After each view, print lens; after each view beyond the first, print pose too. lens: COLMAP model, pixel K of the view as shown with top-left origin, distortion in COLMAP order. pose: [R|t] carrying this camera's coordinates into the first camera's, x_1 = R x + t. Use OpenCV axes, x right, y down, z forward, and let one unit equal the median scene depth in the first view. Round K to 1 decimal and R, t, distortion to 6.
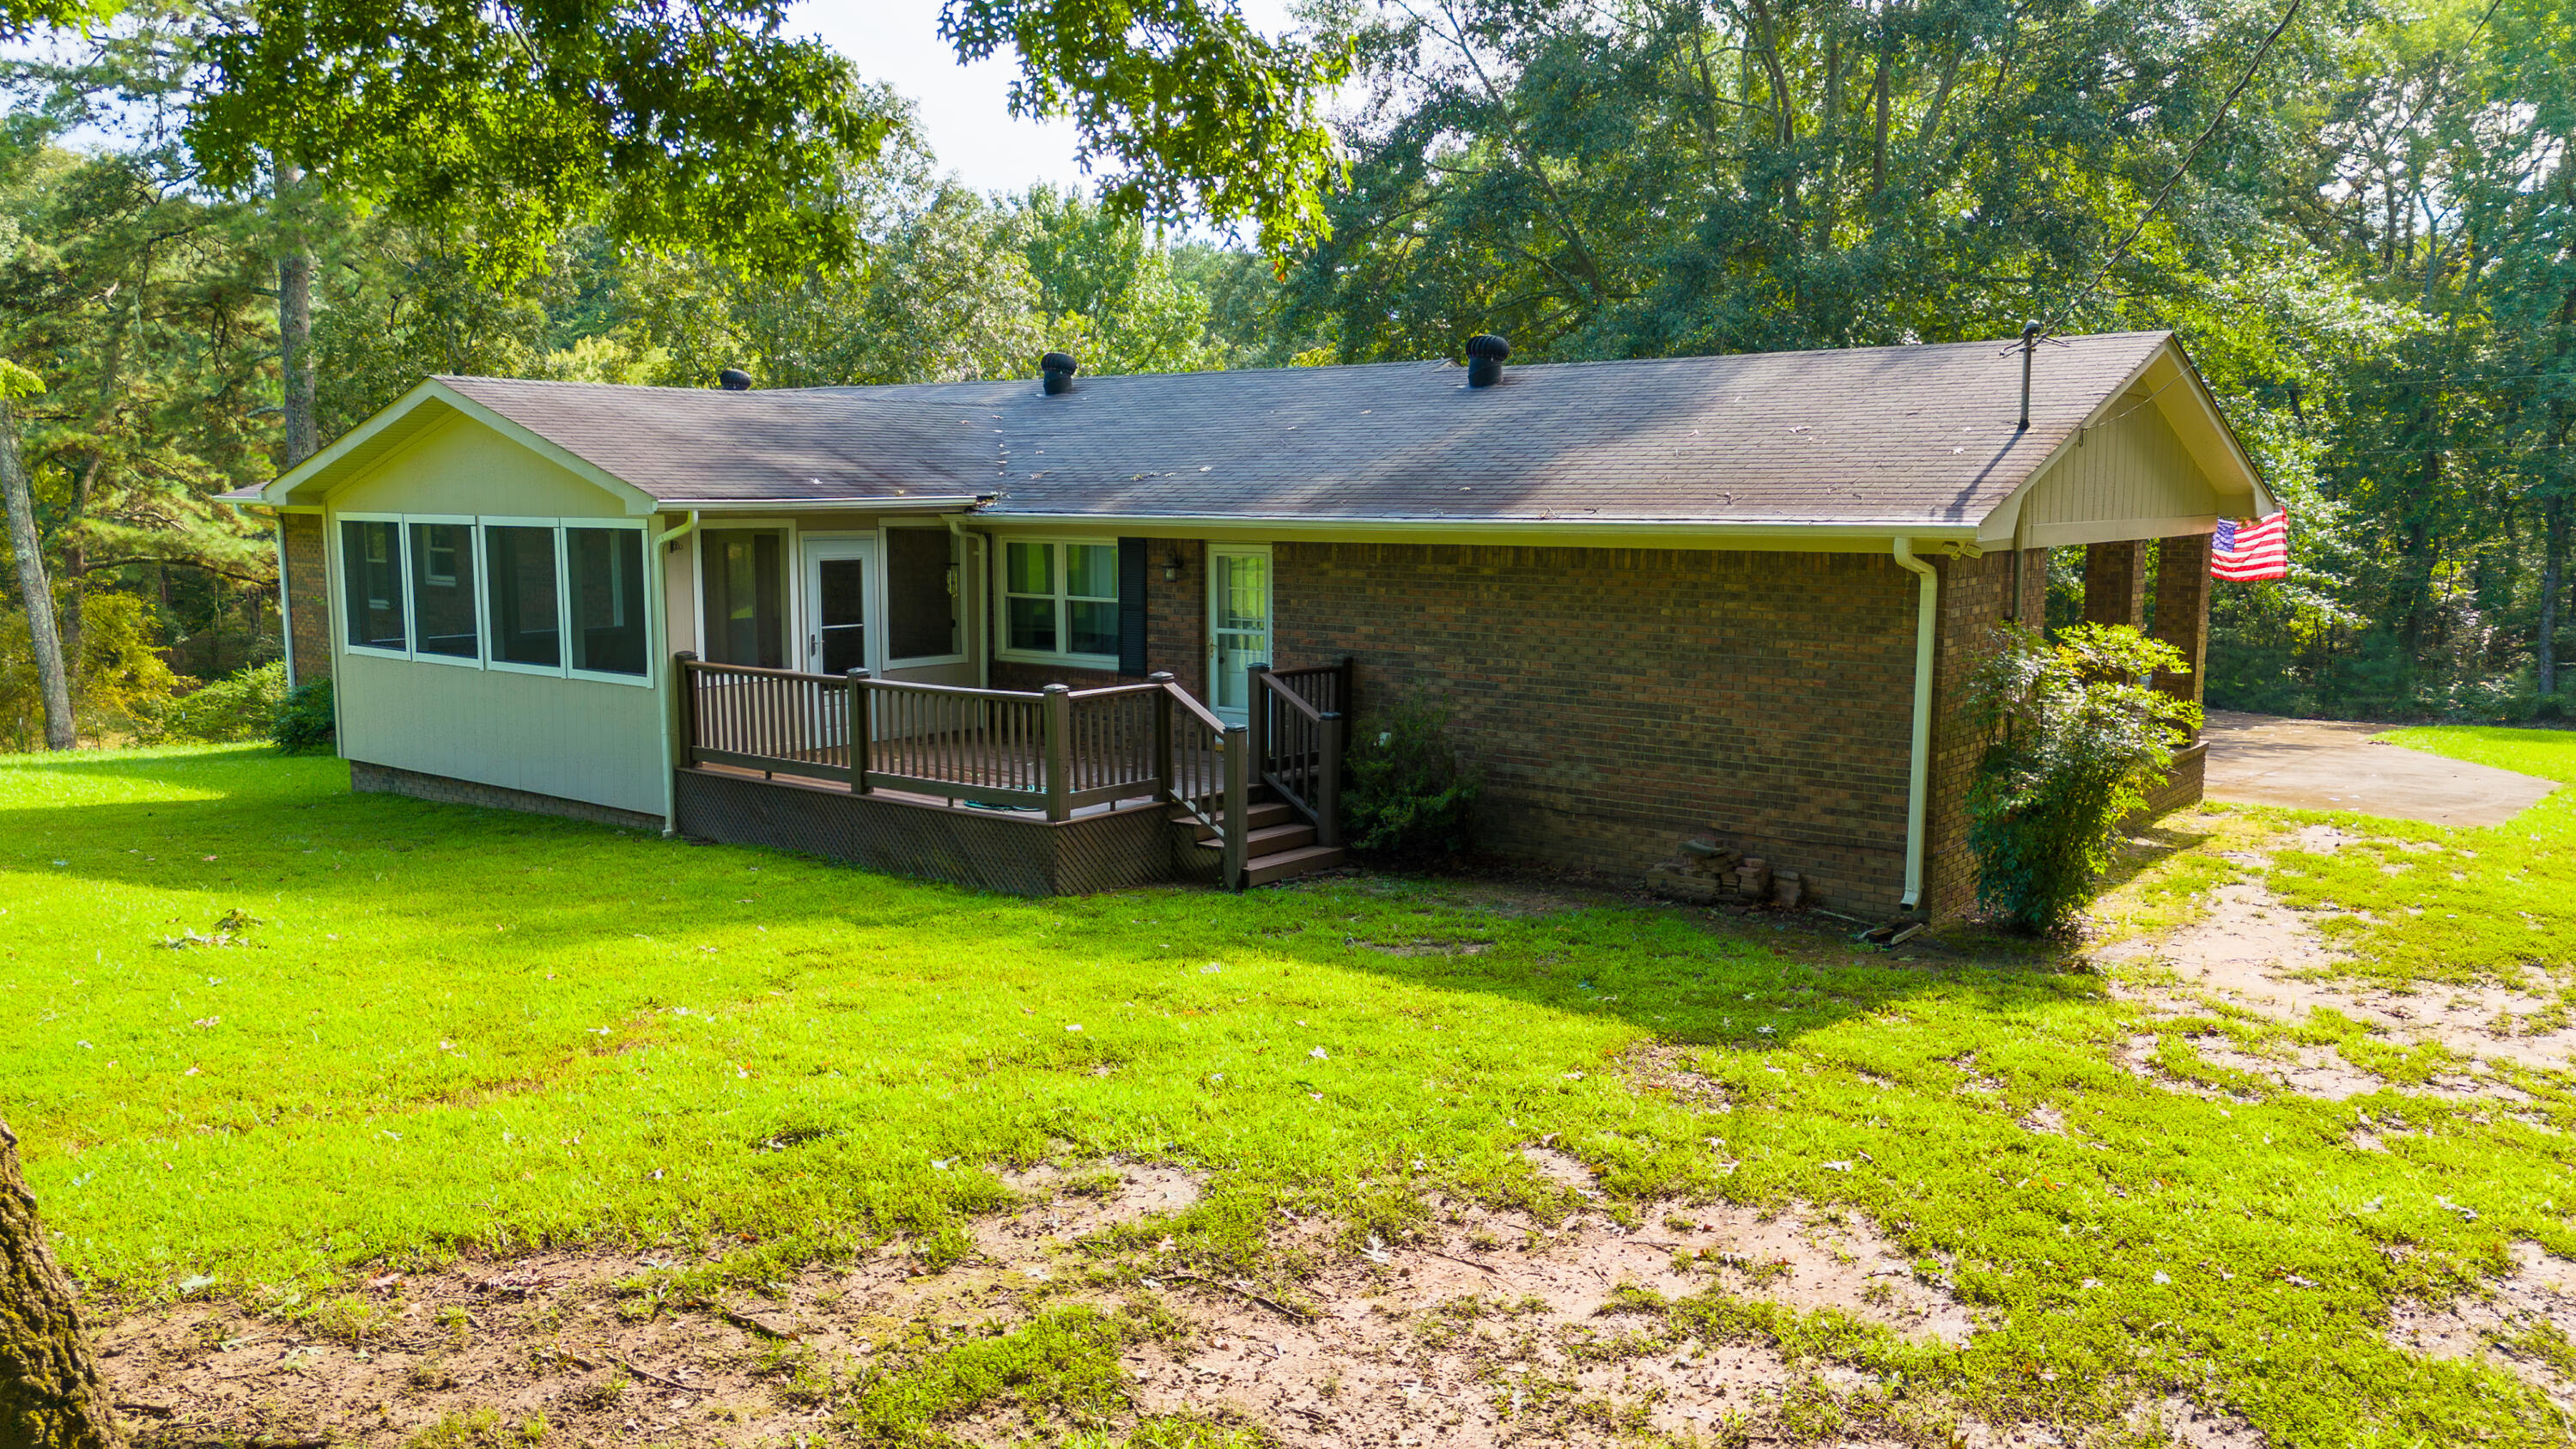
lens RADIAL K [[1884.2, 0, 1288.0], [0, 1884.2, 724.5], [0, 0, 1]] dist [0.000909, -0.001089]
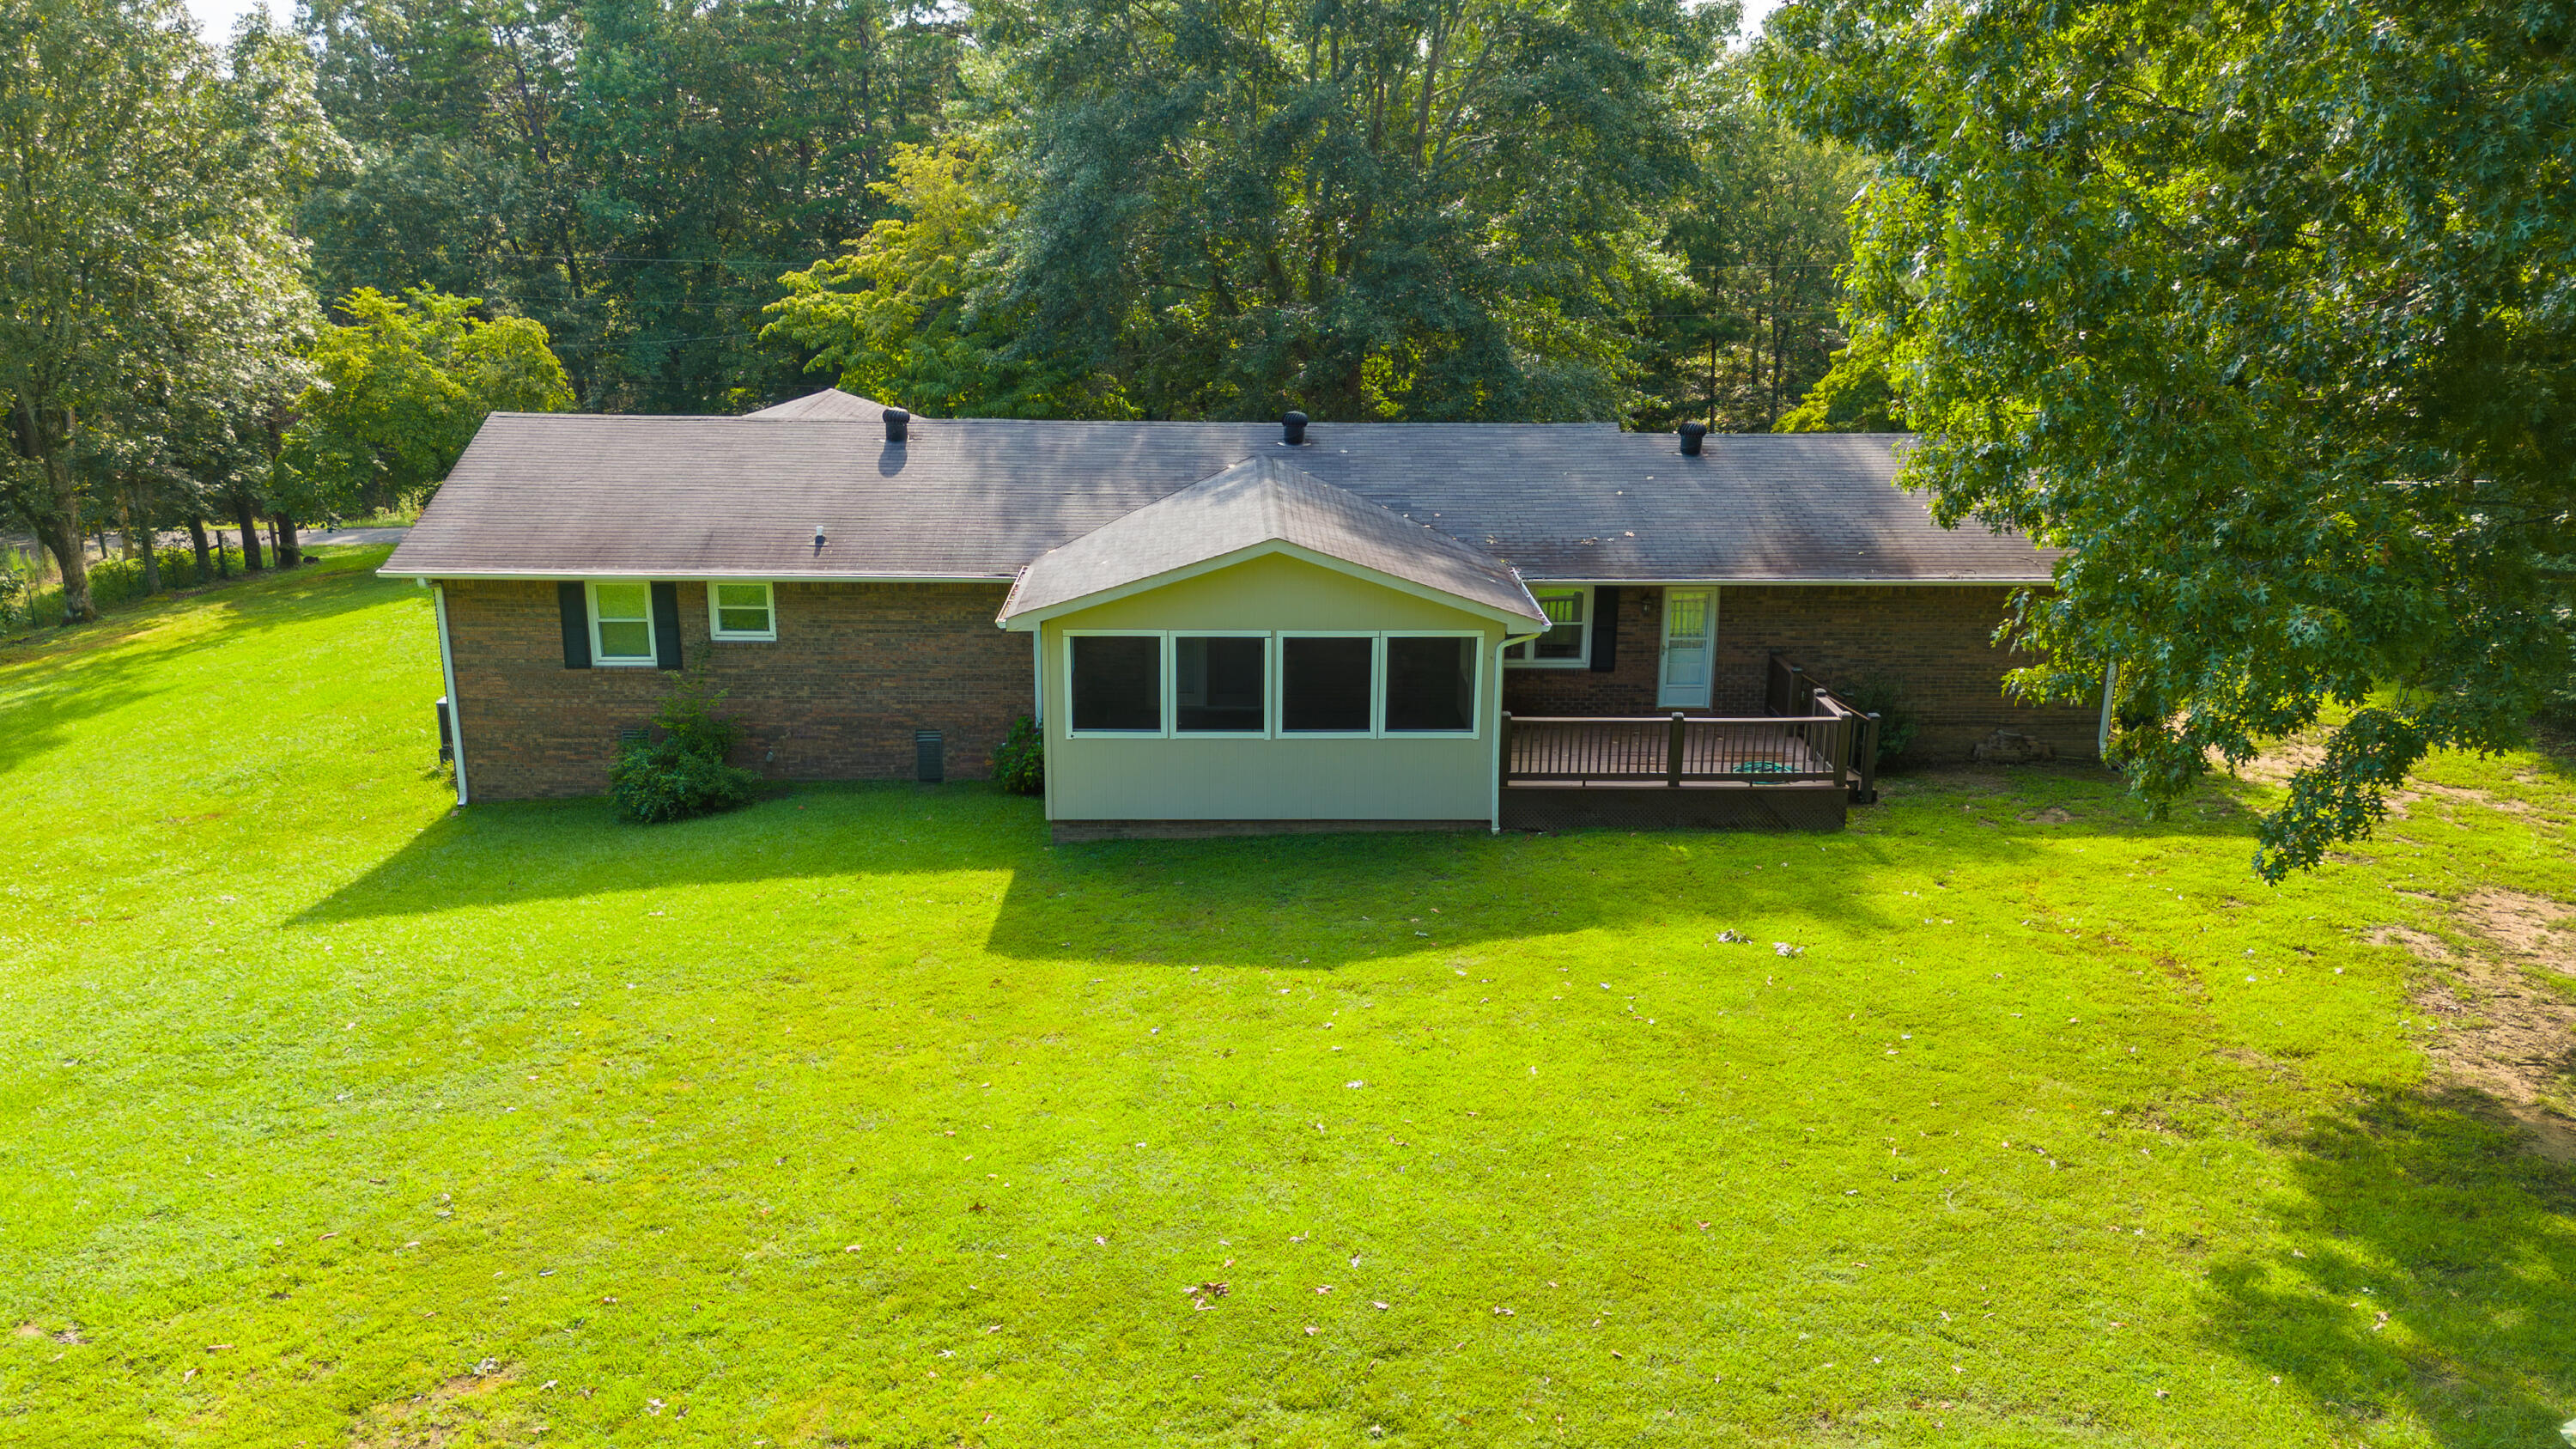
lens RADIAL K [[1884.2, 0, 1288.0], [0, 1884.2, 724.5], [0, 0, 1]] dist [0.000909, -0.001089]
pose [[0.776426, -0.170406, 0.606733, -1.361096], [0.069807, 0.980080, 0.185933, -0.319101], [-0.626331, -0.102009, 0.772855, -0.056476]]
